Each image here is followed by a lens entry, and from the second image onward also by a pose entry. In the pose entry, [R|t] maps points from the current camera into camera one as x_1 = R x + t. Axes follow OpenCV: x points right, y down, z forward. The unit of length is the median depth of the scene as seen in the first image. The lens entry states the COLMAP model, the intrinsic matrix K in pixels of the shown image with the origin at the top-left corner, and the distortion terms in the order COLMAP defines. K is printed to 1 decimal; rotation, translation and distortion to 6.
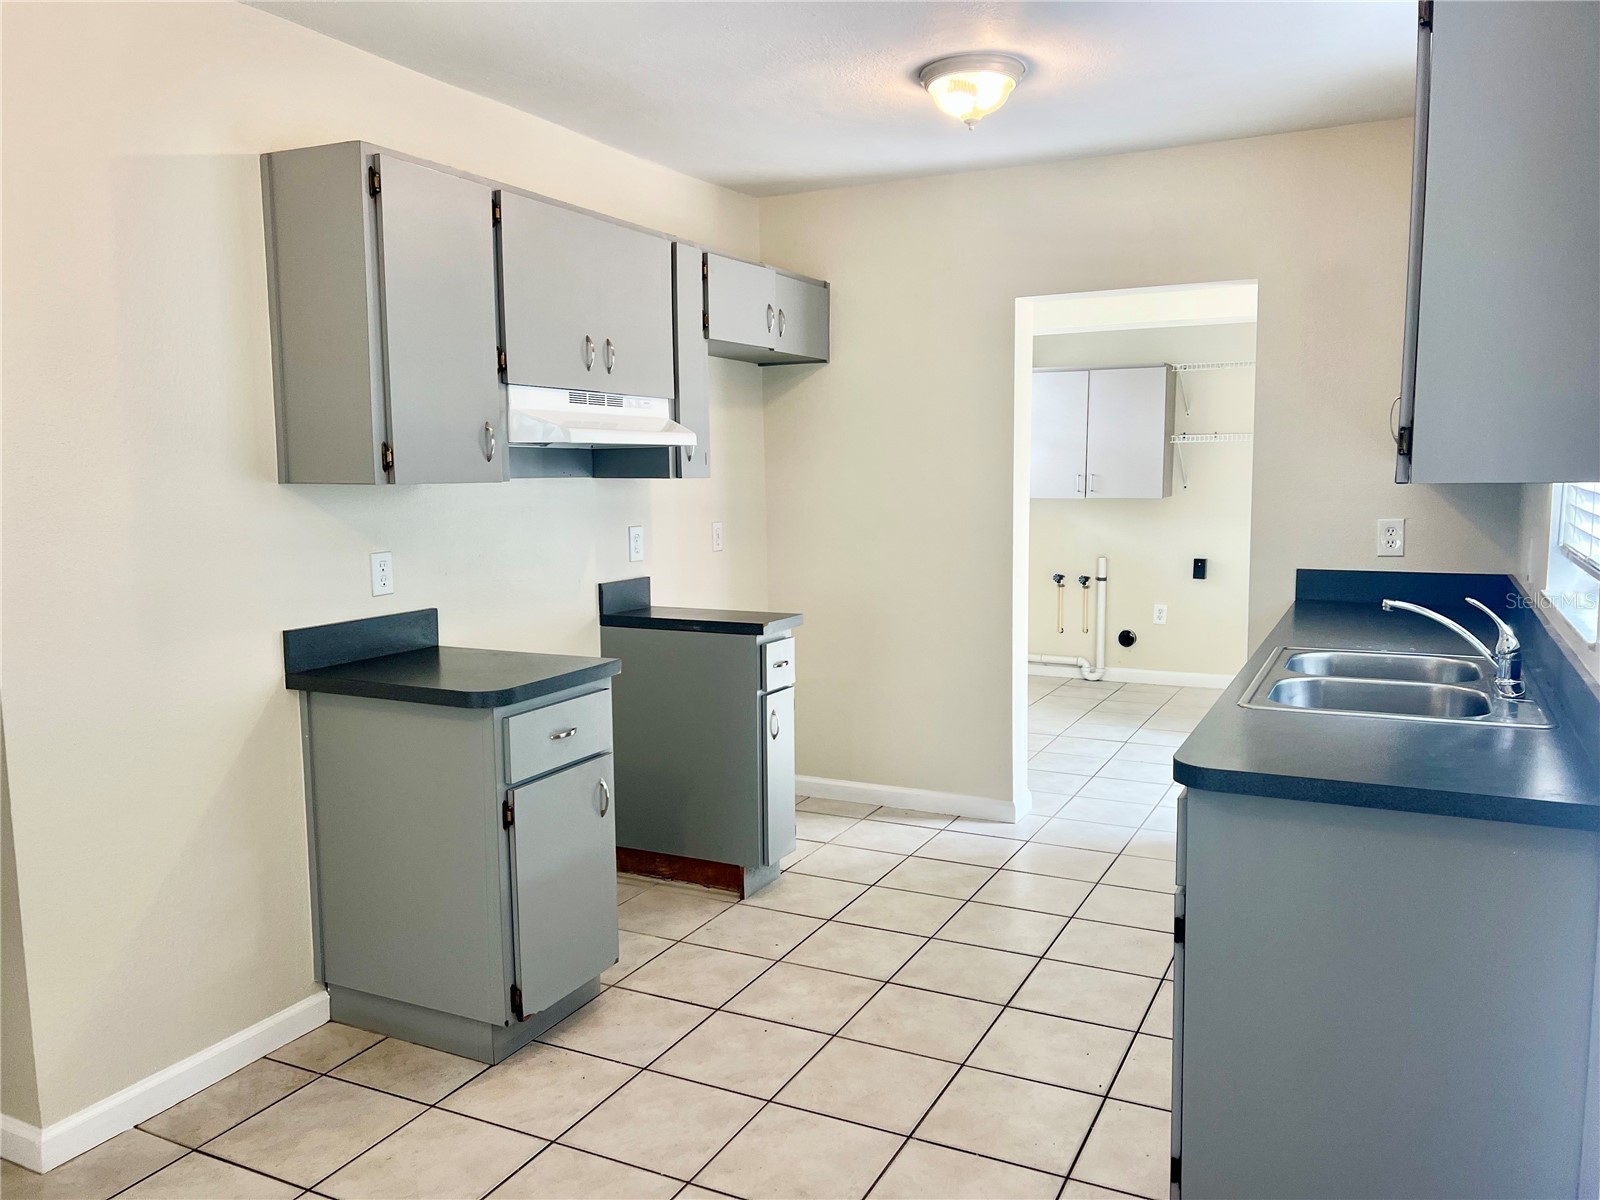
lens RADIAL K [[1214.6, 0, 802.7], [0, 1214.6, 606.7], [0, 0, 1]] dist [0.095527, 0.000613]
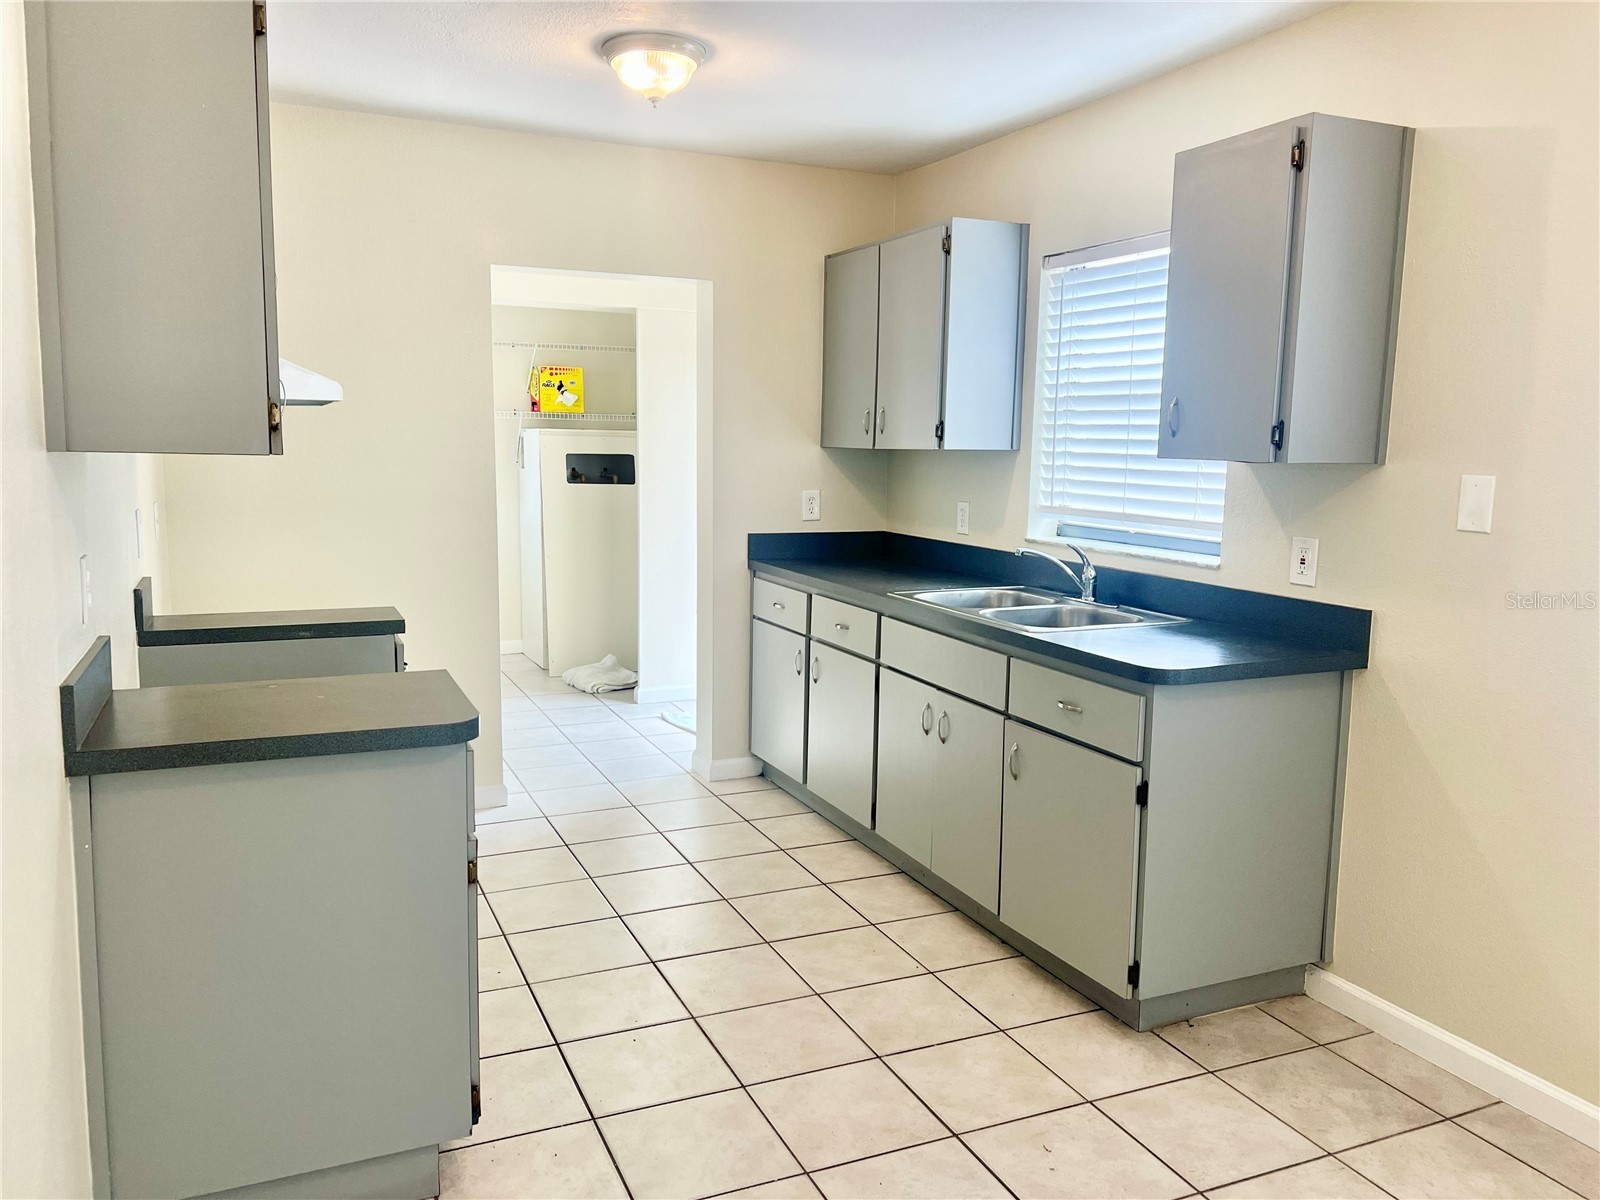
lens RADIAL K [[1211.8, 0, 809.2], [0, 1211.8, 599.0], [0, 0, 1]] dist [0.100370, -0.117527]
pose [[0.634850, -0.081101, 0.768367, -0.265432], [0.069399, 0.996441, 0.047834, -0.011175], [-0.769512, 0.022957, 0.638219, 0.121455]]
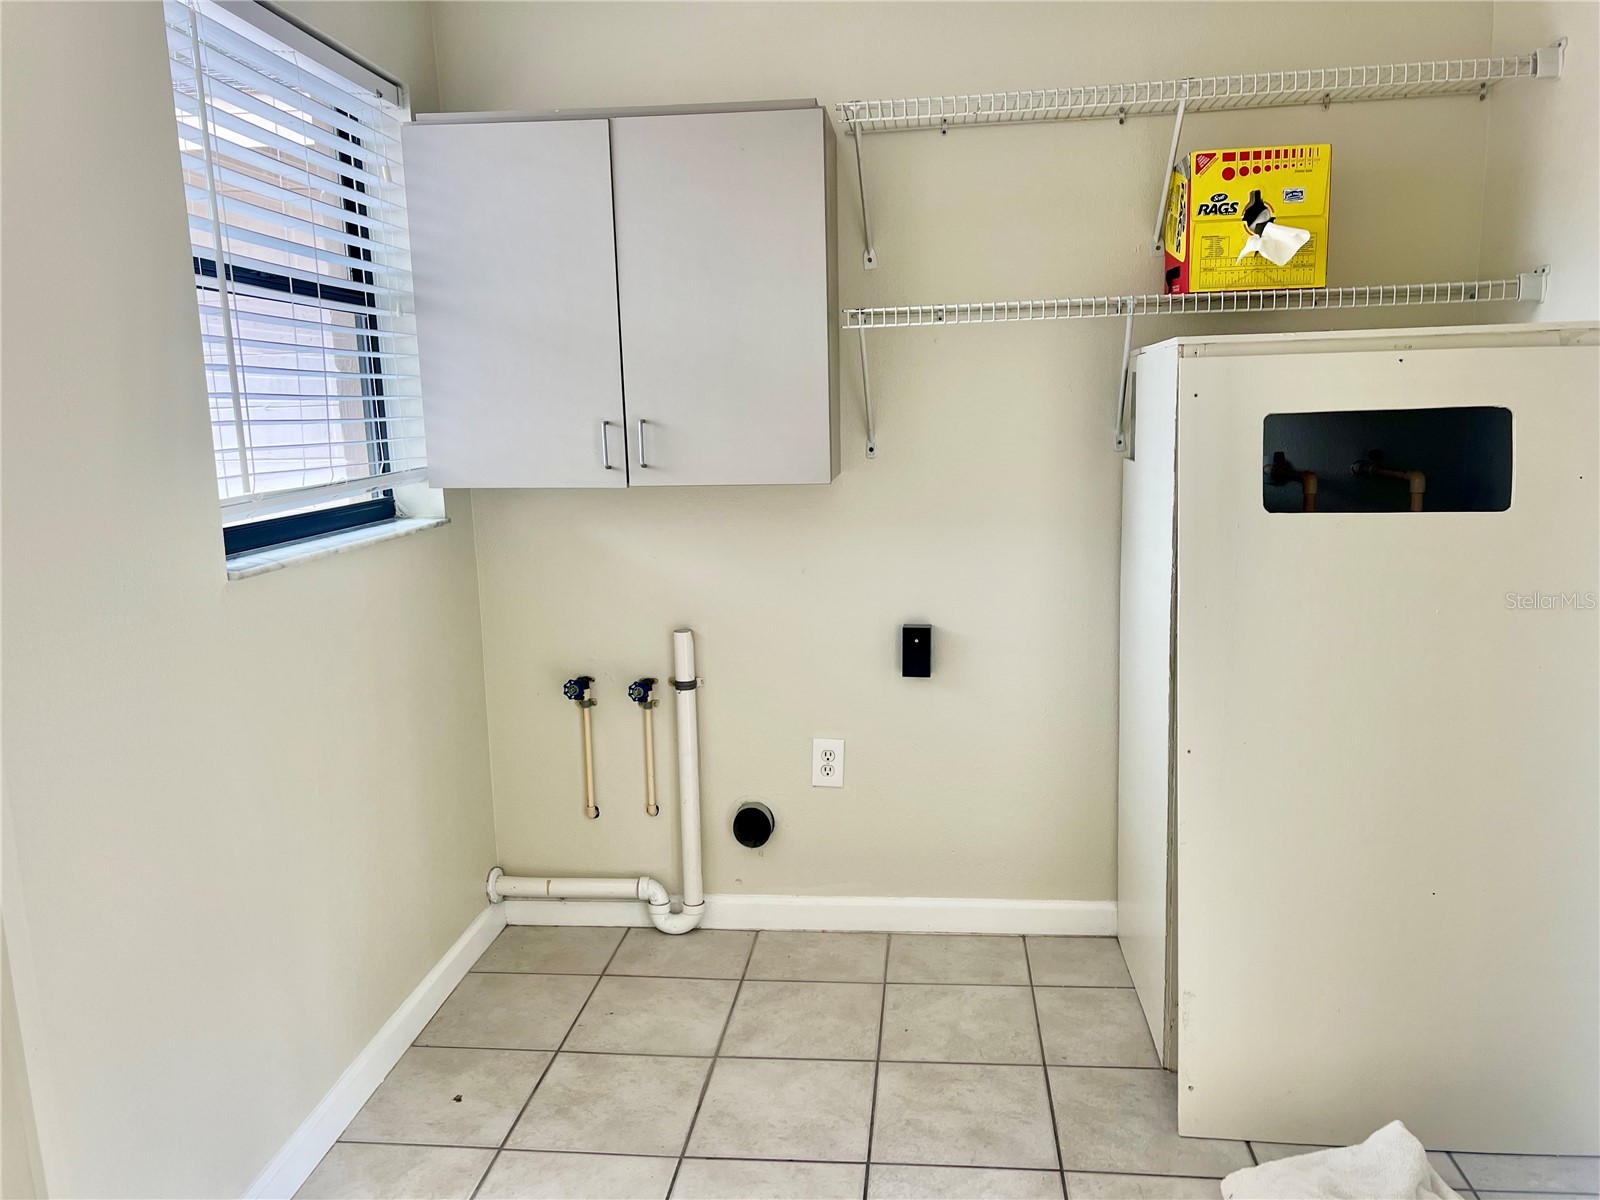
lens RADIAL K [[1203.2, 0, 800.0], [0, 1203.2, 600.0], [0, 0, 1]] dist [0.120903, -0.194102]
pose [[0.942322, -0.067207, 0.327892, 0.159483], [0.056233, 0.997498, 0.042848, -0.067498], [-0.329952, -0.021939, 0.943743, 0.642625]]
